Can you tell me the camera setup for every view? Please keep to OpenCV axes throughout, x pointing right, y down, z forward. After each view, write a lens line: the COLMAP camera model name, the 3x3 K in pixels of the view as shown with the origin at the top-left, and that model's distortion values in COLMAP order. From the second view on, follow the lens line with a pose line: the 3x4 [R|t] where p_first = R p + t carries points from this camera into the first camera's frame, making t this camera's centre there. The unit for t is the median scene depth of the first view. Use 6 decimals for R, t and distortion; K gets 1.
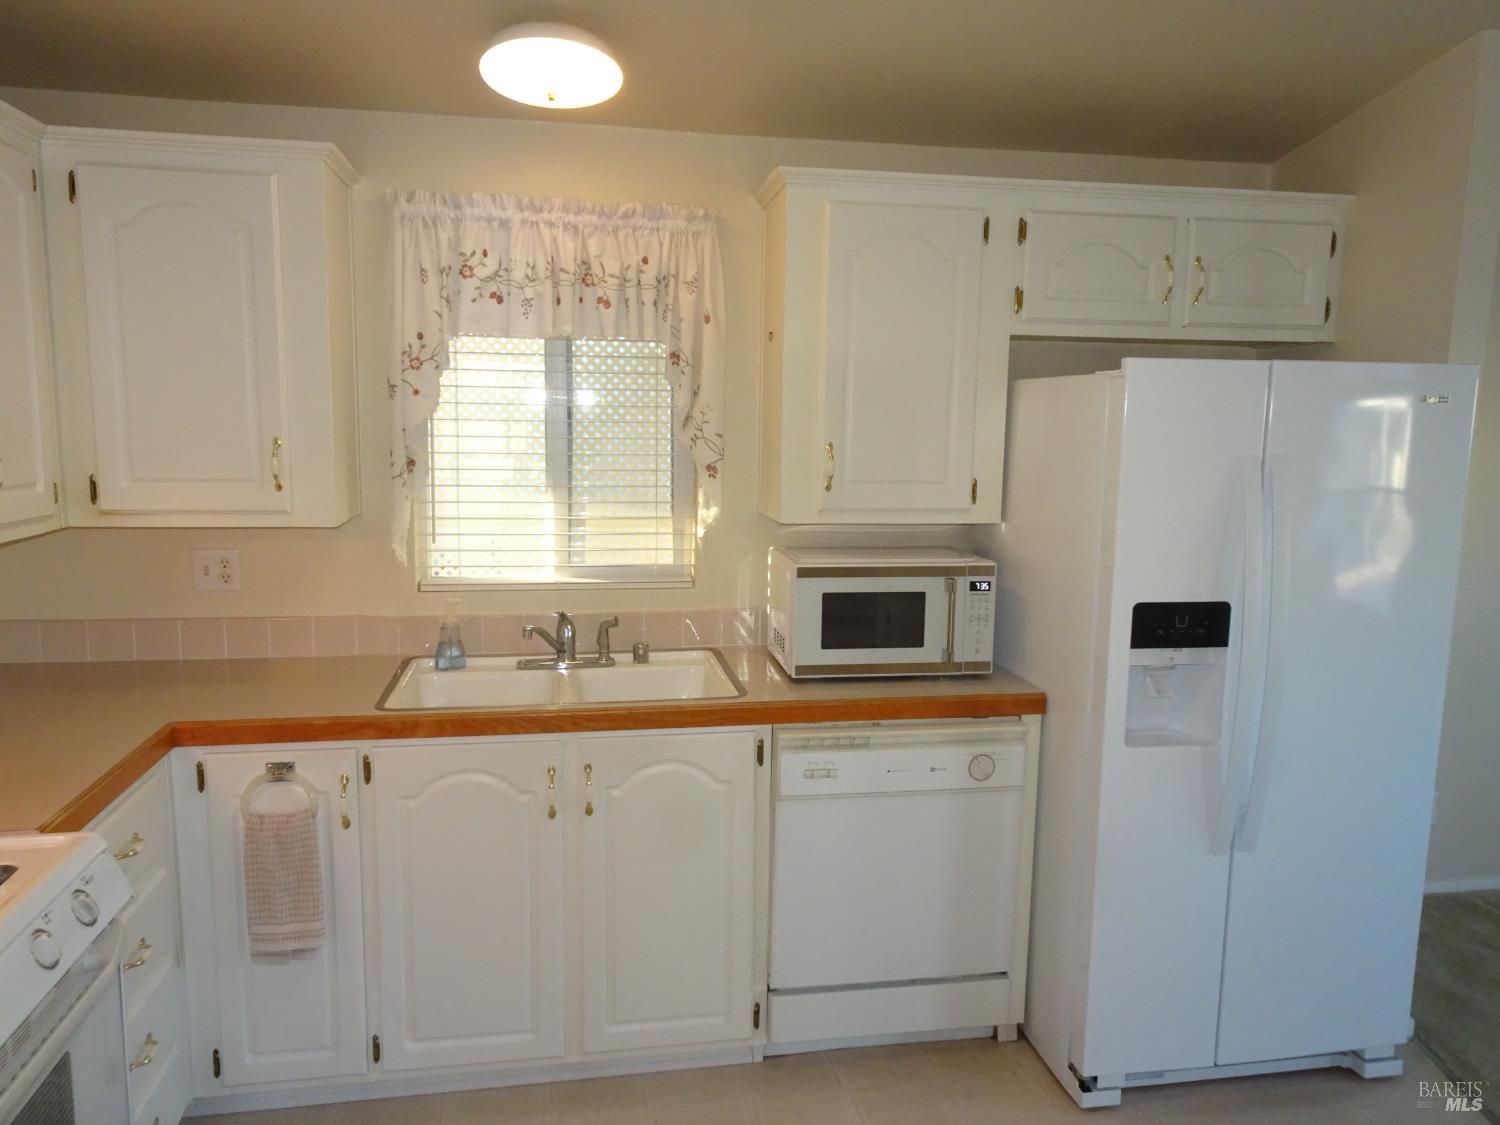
lens RADIAL K [[1073.1, 0, 750.4], [0, 1073.1, 558.5], [0, 0, 1]] dist [0.002740, 0.004376]
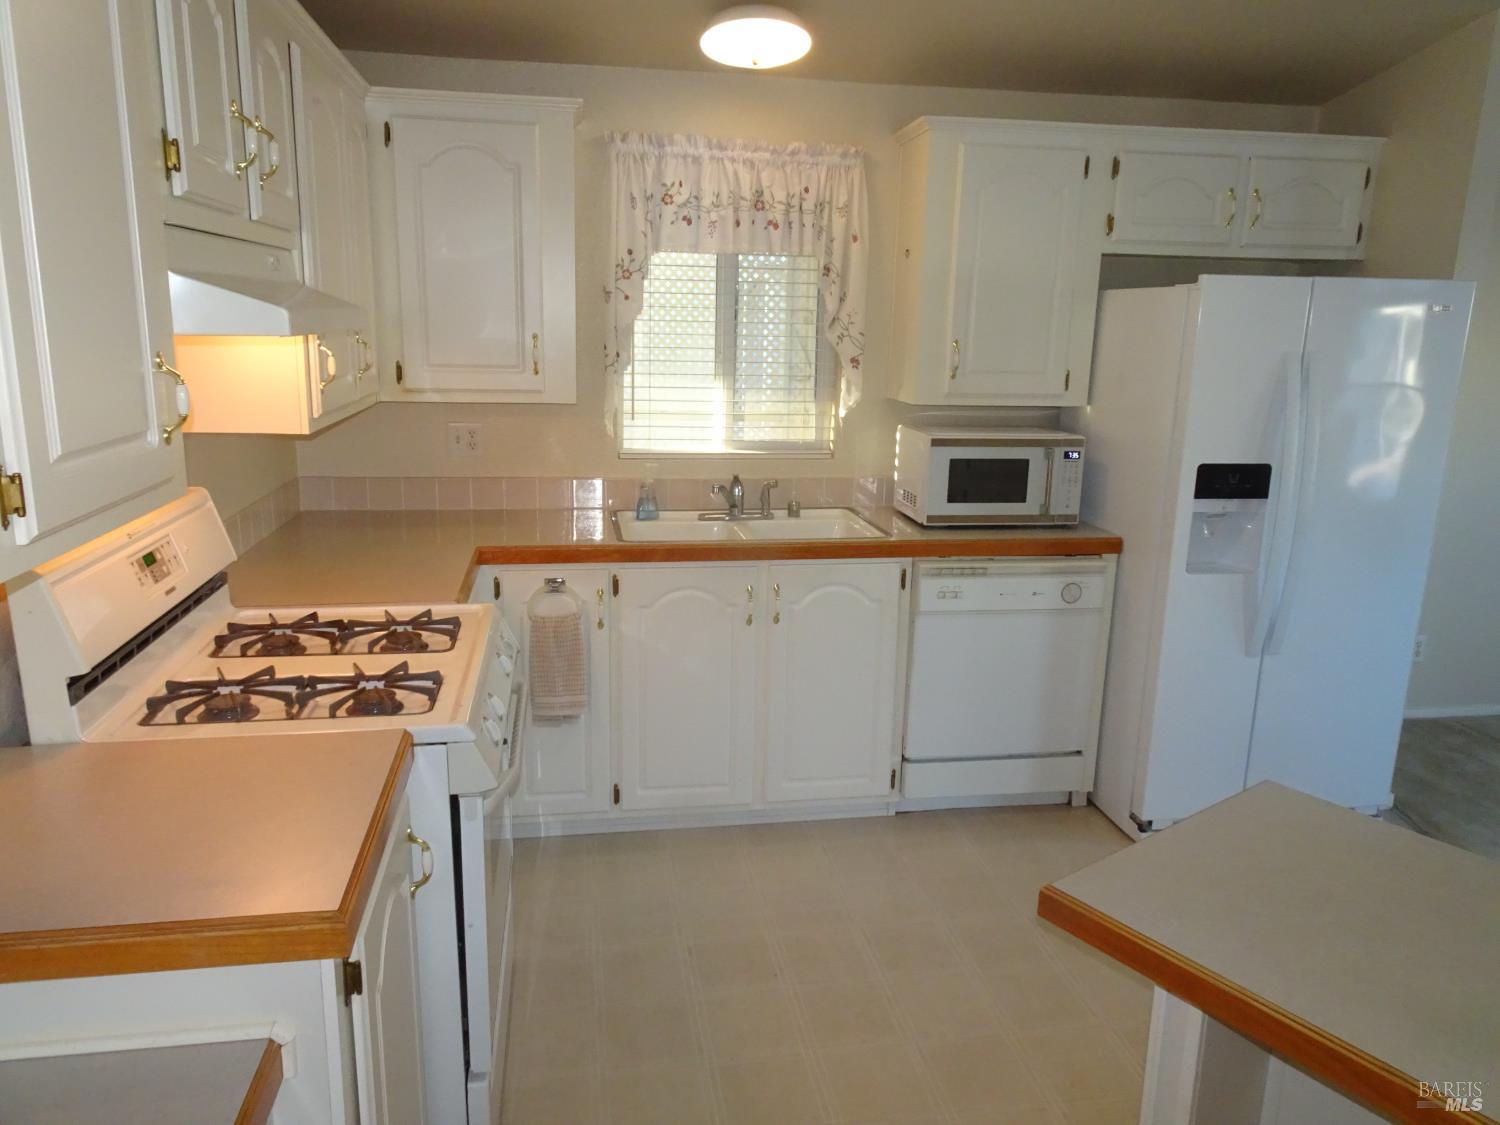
lens RADIAL K [[1072.8, 0, 750.0], [0, 1072.8, 562.5], [0, 0, 1]] dist [0.010565, -0.001048]
pose [[0.999926, 0.008398, -0.008824, -0.156808], [-0.007568, 0.995897, 0.090173, 0.040865], [0.009545, -0.090099, 0.995887, -0.287218]]
